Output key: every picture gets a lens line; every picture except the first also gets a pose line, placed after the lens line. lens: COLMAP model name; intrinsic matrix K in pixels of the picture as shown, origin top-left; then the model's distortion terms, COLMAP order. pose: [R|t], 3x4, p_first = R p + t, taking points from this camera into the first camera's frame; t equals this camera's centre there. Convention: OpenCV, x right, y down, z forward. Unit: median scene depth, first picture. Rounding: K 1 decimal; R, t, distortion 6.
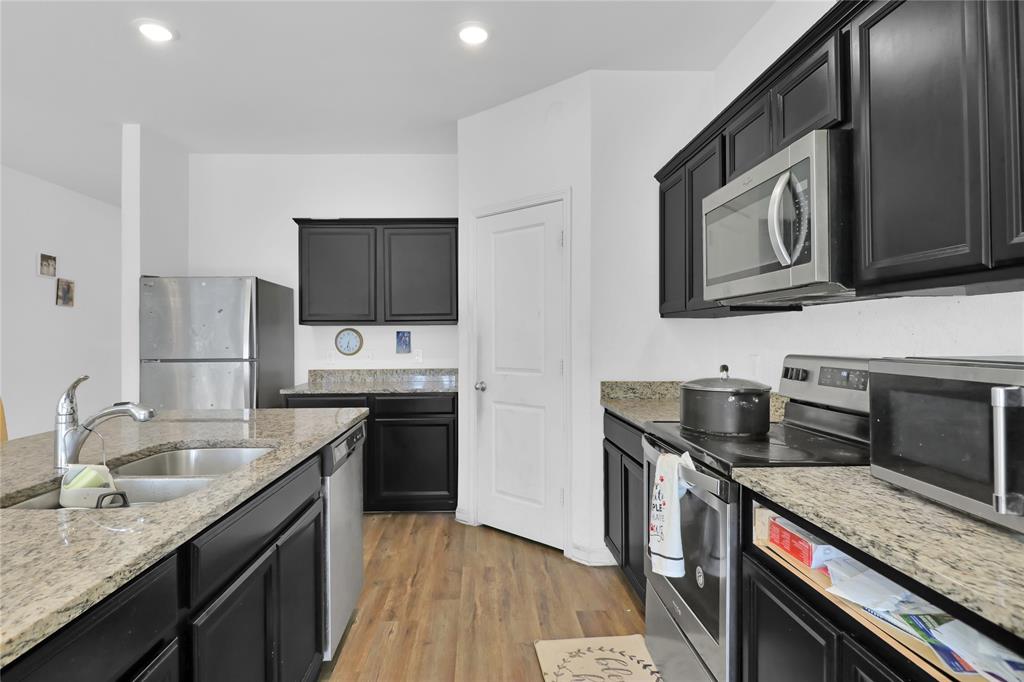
lens RADIAL K [[555.0, 0, 507.3], [0, 555.0, 331.7], [0, 0, 1]] dist [0.003367, -0.002814]
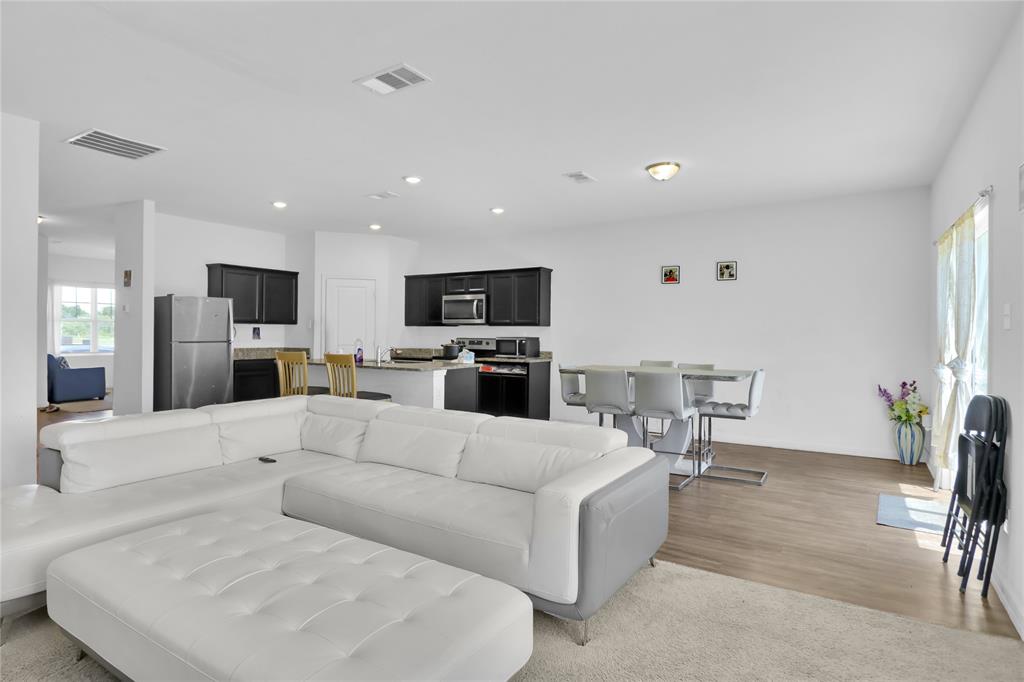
lens RADIAL K [[555.0, 0, 506.3], [0, 555.0, 337.2], [0, 0, 1]] dist [0.003367, -0.002814]
pose [[0.553391, 0.006977, 0.832893, -1.569168], [-0.021673, 0.999747, 0.006025, 0.003022], [-0.832640, -0.021386, 0.553402, -0.883754]]
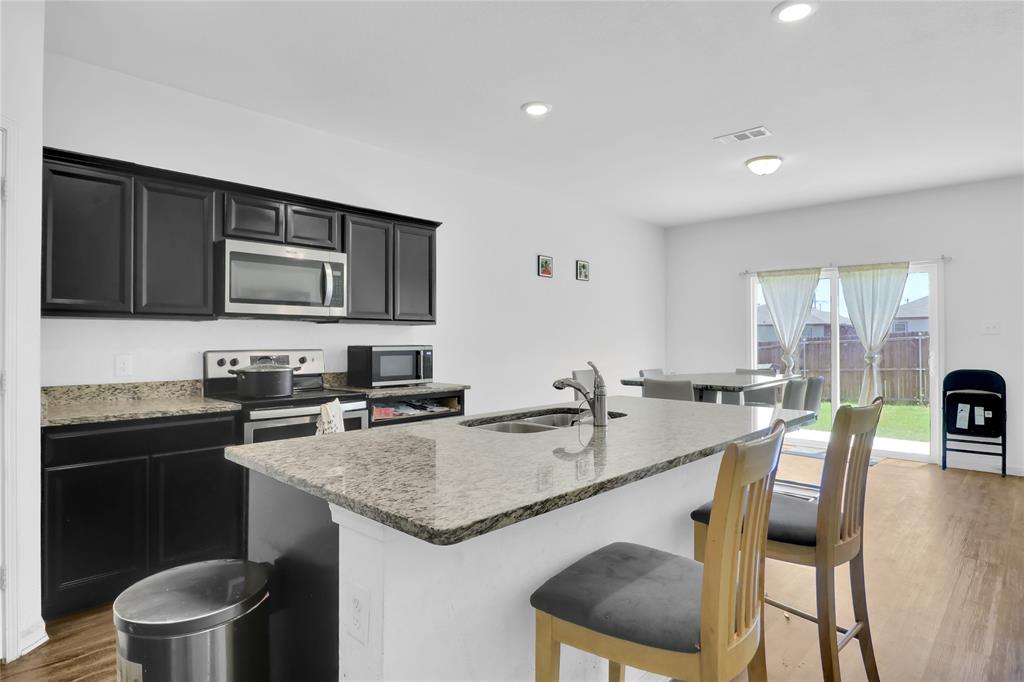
lens RADIAL K [[555.0, 0, 506.8], [0, 555.0, 339.1], [0, 0, 1]] dist [0.003367, -0.002814]
pose [[-0.681128, 0.010470, 0.732089, -0.718803], [-0.001764, 0.999871, -0.015941, 0.020064], [-0.732162, -0.012149, -0.681022, 0.906336]]
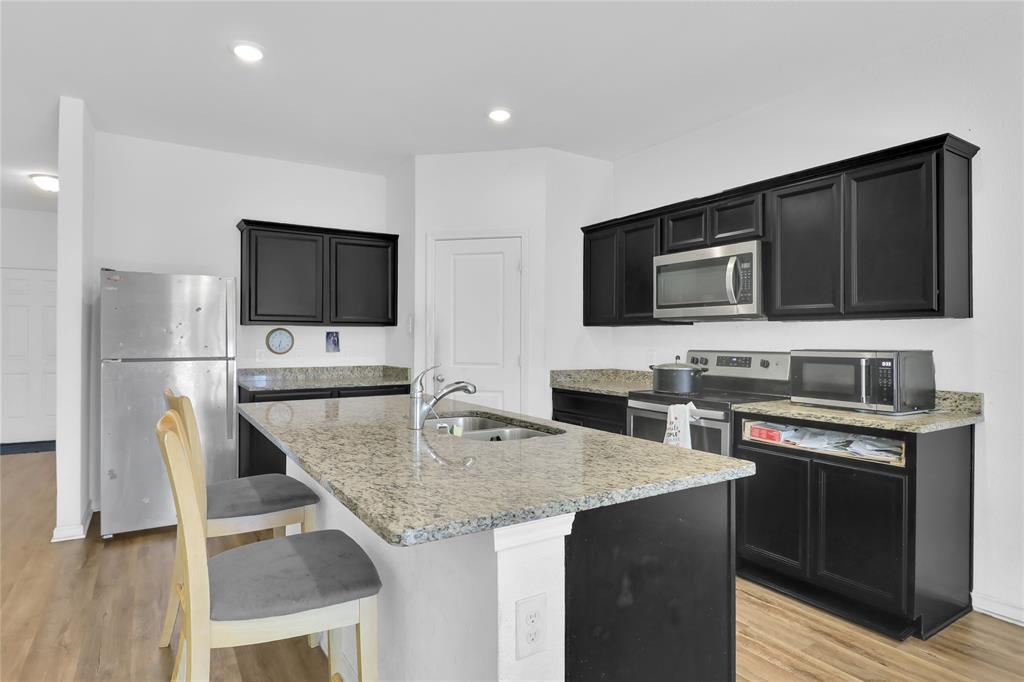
lens RADIAL K [[555.0, 0, 502.6], [0, 555.0, 336.3], [0, 0, 1]] dist [0.003367, -0.002814]
pose [[0.865788, 0.010265, 0.500305, -0.550824], [-0.013367, 0.999907, 0.002615, 0.000856], [-0.500232, -0.008951, 0.865845, -0.136966]]
